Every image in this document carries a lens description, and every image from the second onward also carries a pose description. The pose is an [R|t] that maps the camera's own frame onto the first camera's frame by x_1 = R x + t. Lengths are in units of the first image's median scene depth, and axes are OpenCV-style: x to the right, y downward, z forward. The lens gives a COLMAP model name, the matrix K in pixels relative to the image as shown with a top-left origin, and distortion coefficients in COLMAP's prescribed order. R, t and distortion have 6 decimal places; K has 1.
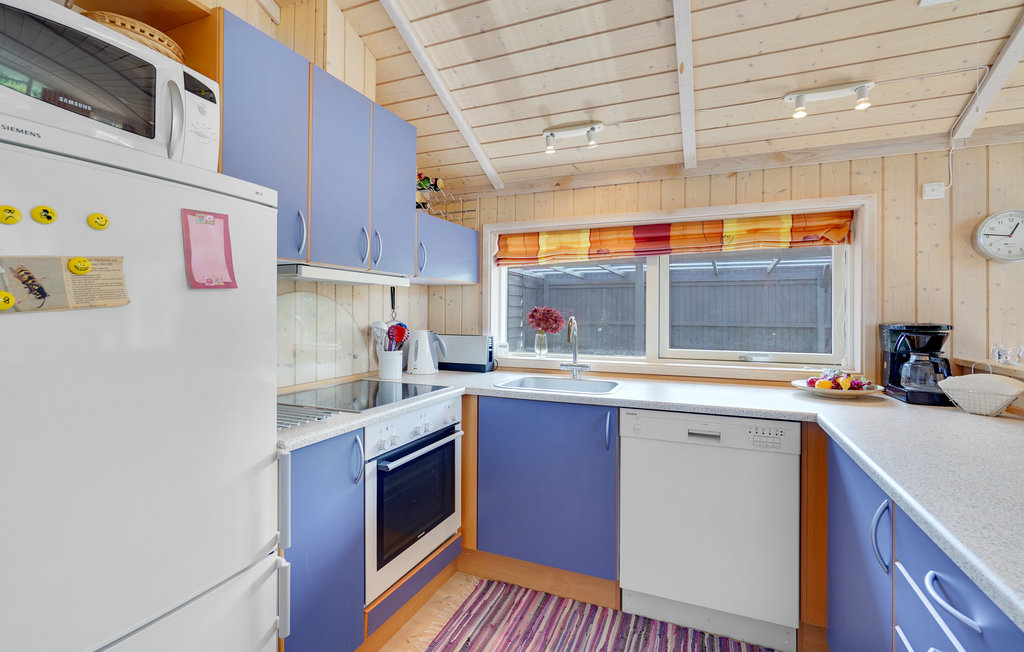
lens RADIAL K [[466.3, 0, 507.2], [0, 466.3, 318.5], [0, 0, 1]] dist [-0.003483, 0.003159]
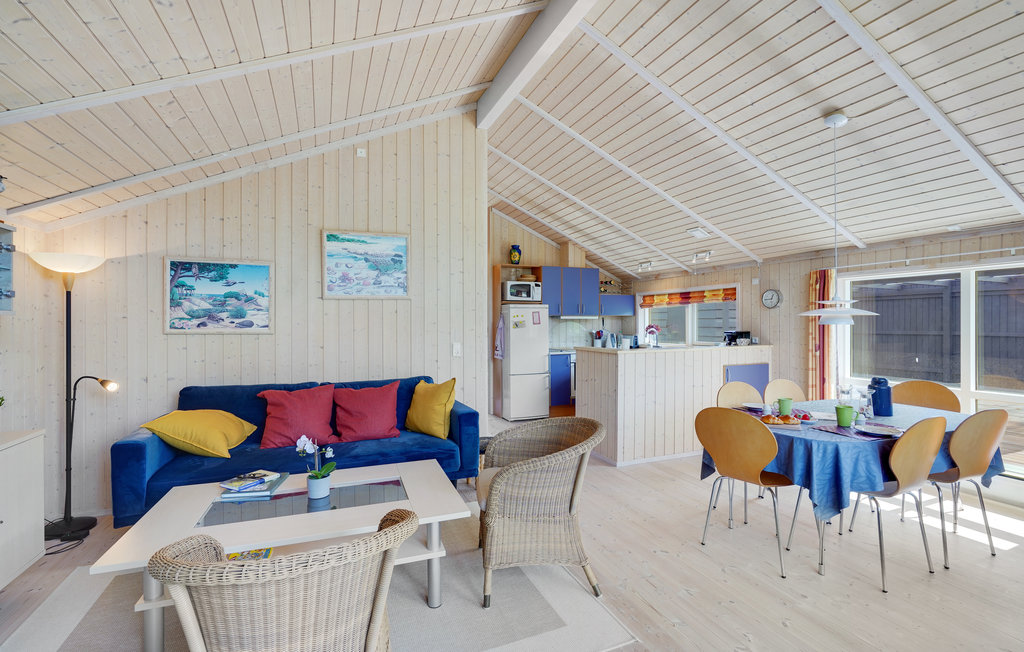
lens RADIAL K [[466.3, 0, 512.6], [0, 466.3, 321.5], [0, 0, 1]] dist [-0.003483, 0.003159]
pose [[0.712097, -0.010848, -0.701998, 1.452317], [0.003647, 0.999924, -0.011753, -0.014138], [0.702072, 0.005809, 0.712082, -1.510495]]
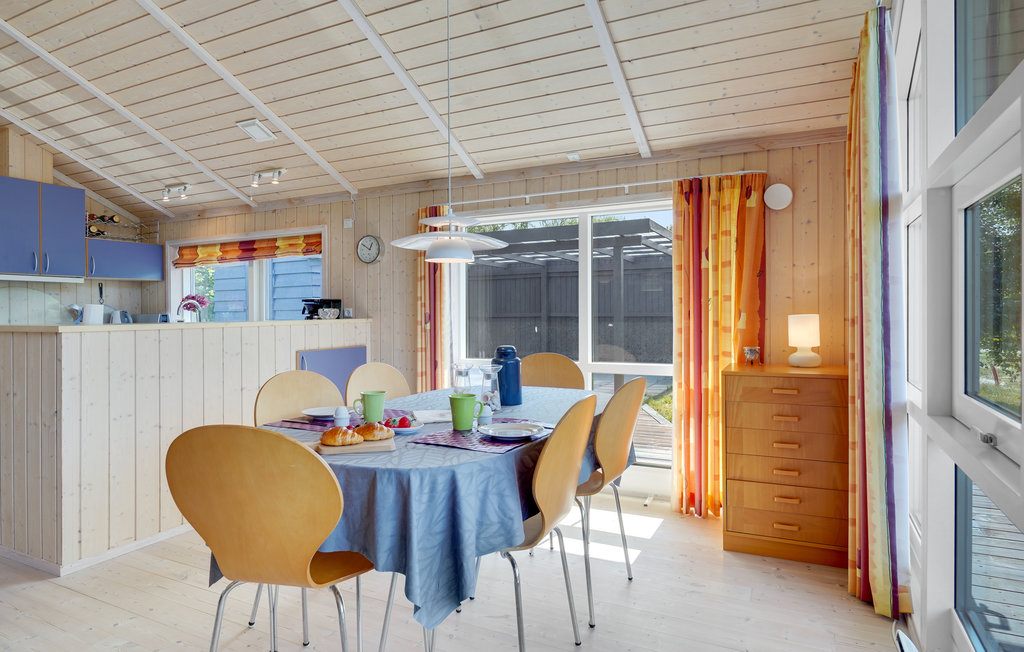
lens RADIAL K [[578.1, 0, 522.4], [0, 578.1, 321.5], [0, 0, 1]] dist [-0.017257, 0.005850]
pose [[0.998860, -0.014025, -0.045626, 1.348058], [0.014200, 0.999893, 0.003512, 0.079605], [0.045571, -0.004156, 0.998952, -0.923747]]
